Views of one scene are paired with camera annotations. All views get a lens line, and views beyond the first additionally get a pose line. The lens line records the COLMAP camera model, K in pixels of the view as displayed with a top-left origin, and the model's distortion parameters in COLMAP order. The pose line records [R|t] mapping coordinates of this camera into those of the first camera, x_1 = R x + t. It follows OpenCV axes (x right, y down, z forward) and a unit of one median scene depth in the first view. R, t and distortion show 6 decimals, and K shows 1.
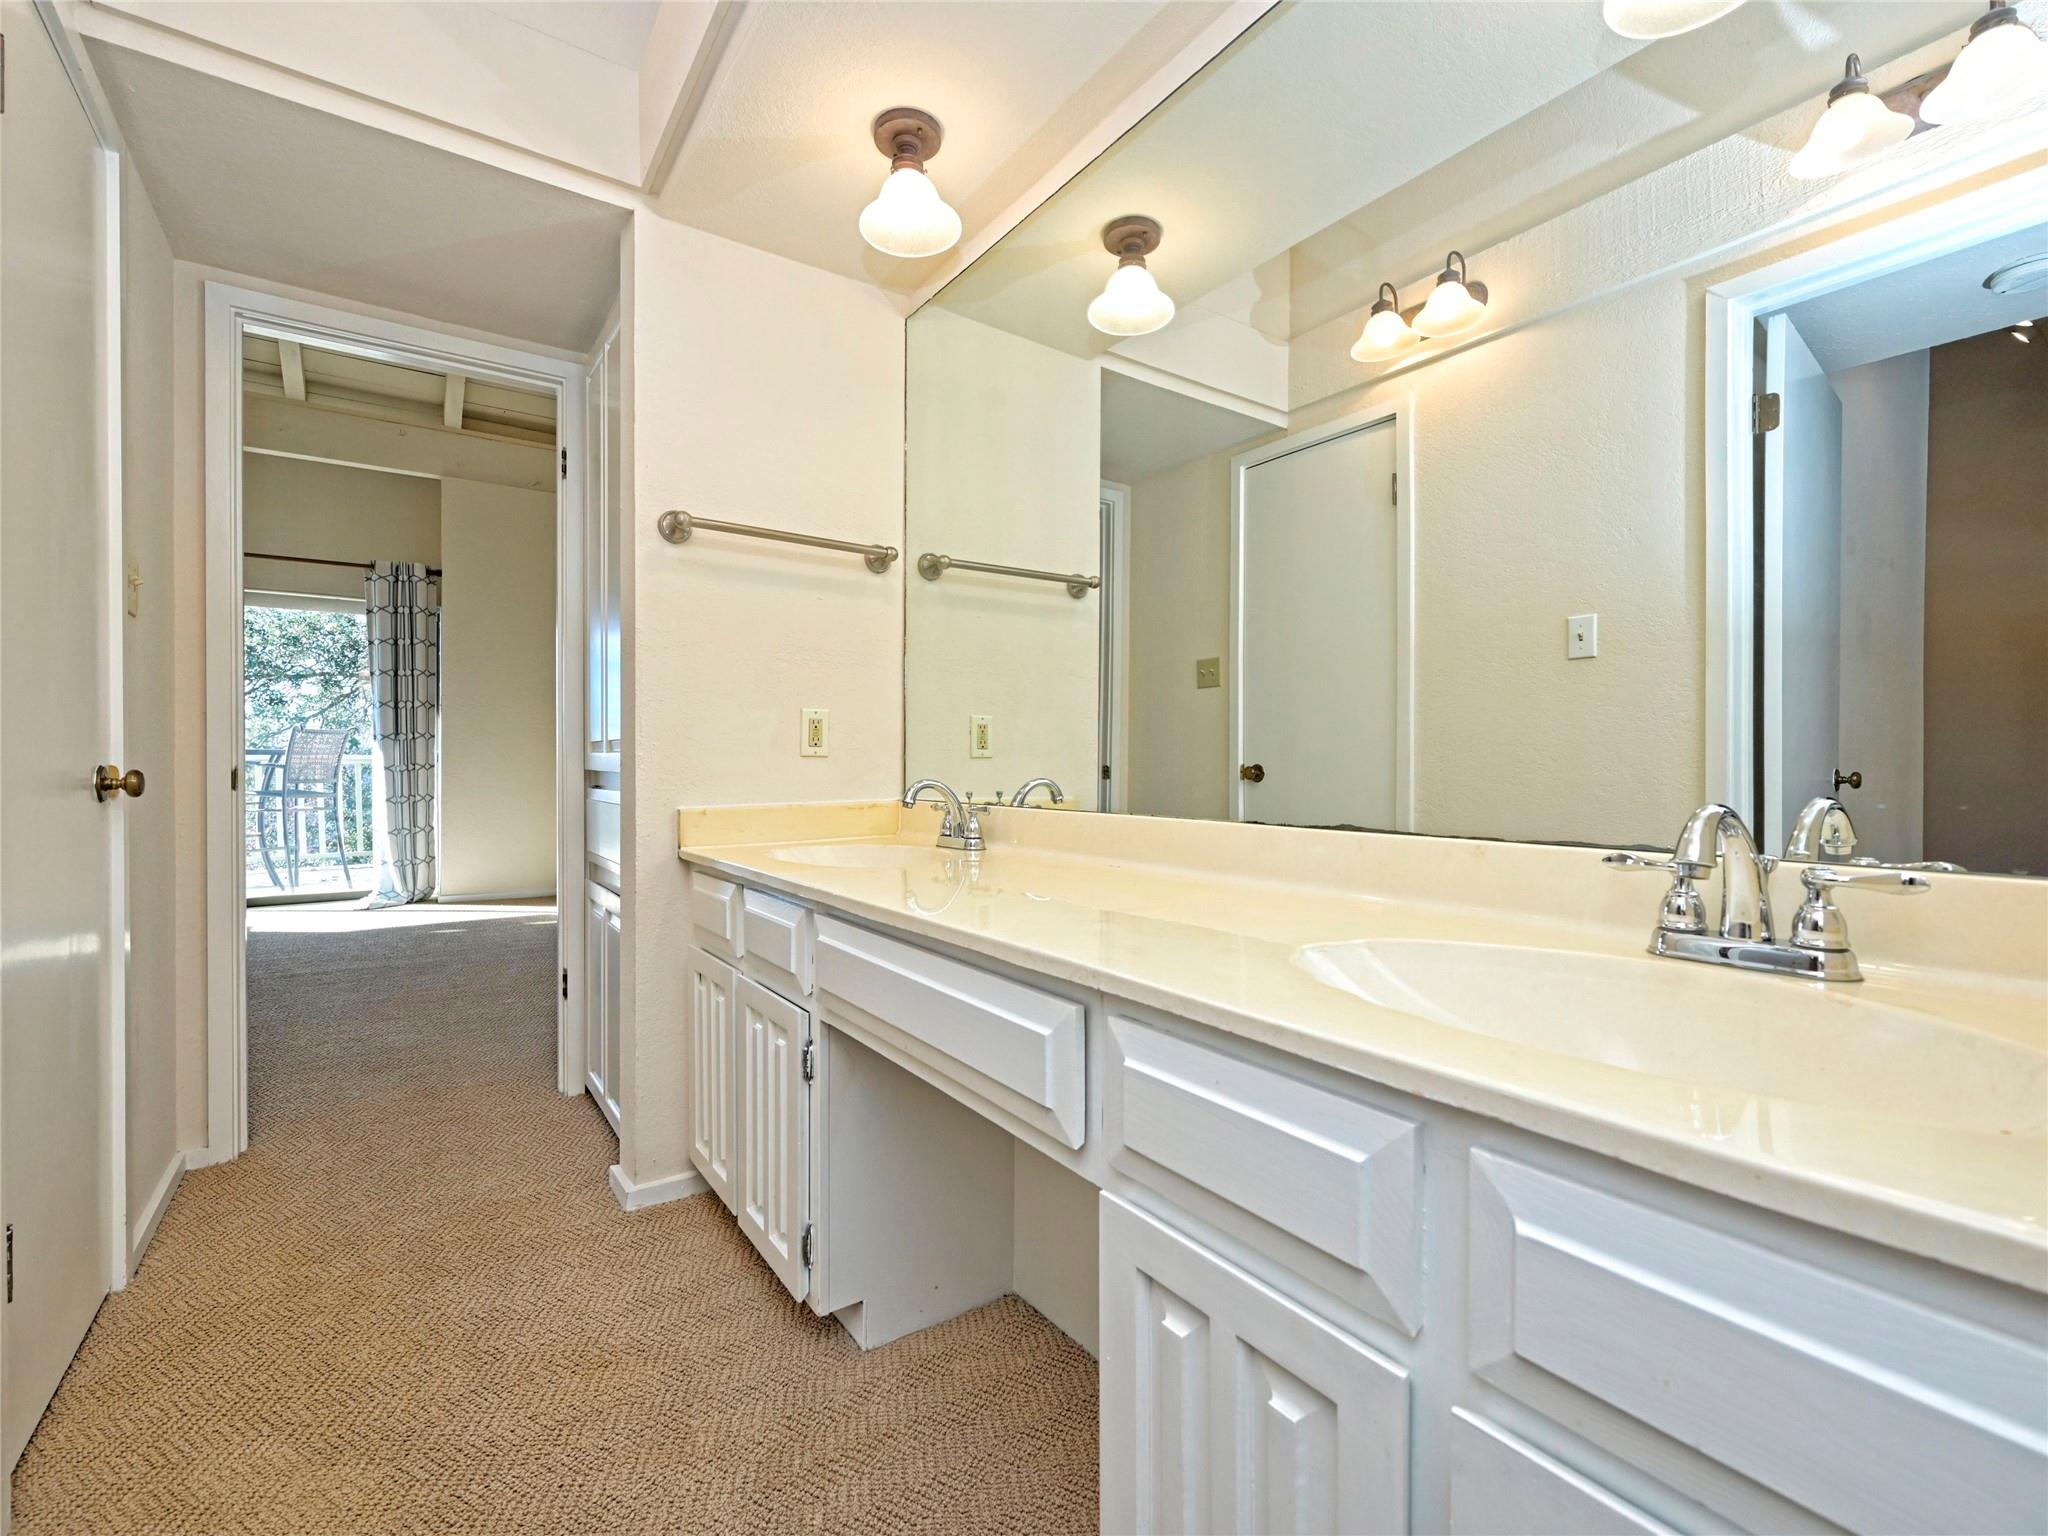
lens RADIAL K [[908.7, 0, 1027.5], [0, 908.7, 765.5], [0, 0, 1]] dist [-0.003317, 0.000699]
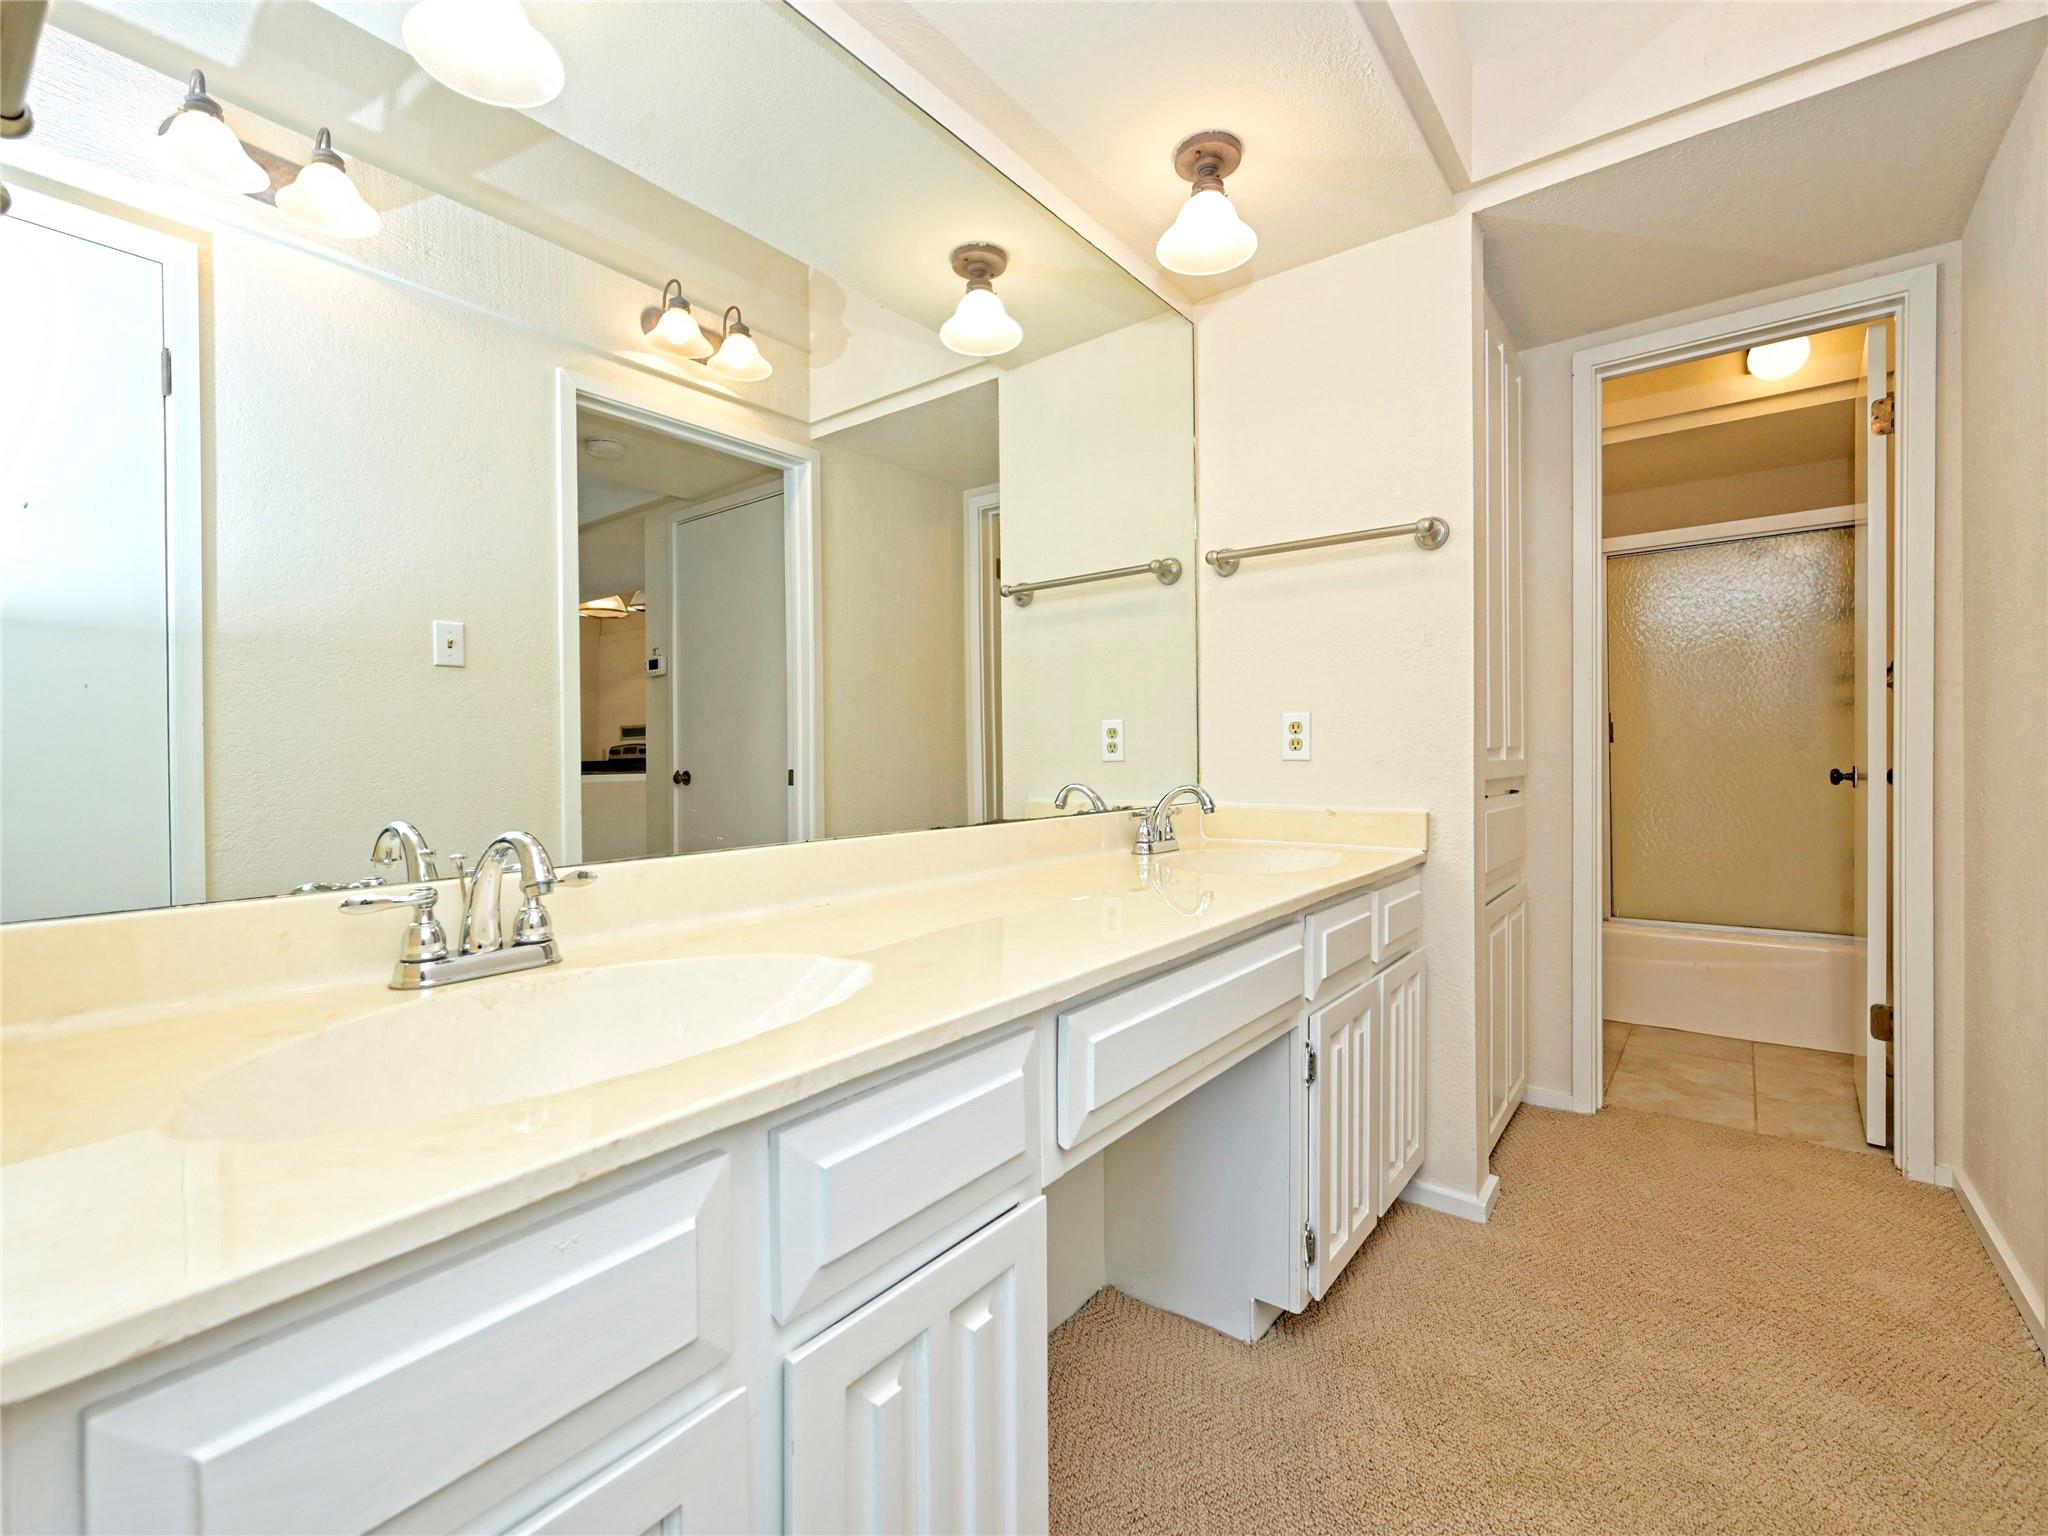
lens RADIAL K [[908.7, 0, 1027.5], [0, 908.7, 765.5], [0, 0, 1]] dist [-0.003317, 0.000699]
pose [[0.266112, 0.000481, -0.963942, 0.885340], [-0.000469, 1.000000, 0.000370, -0.006035], [0.963942, 0.000353, 0.266112, 0.625590]]
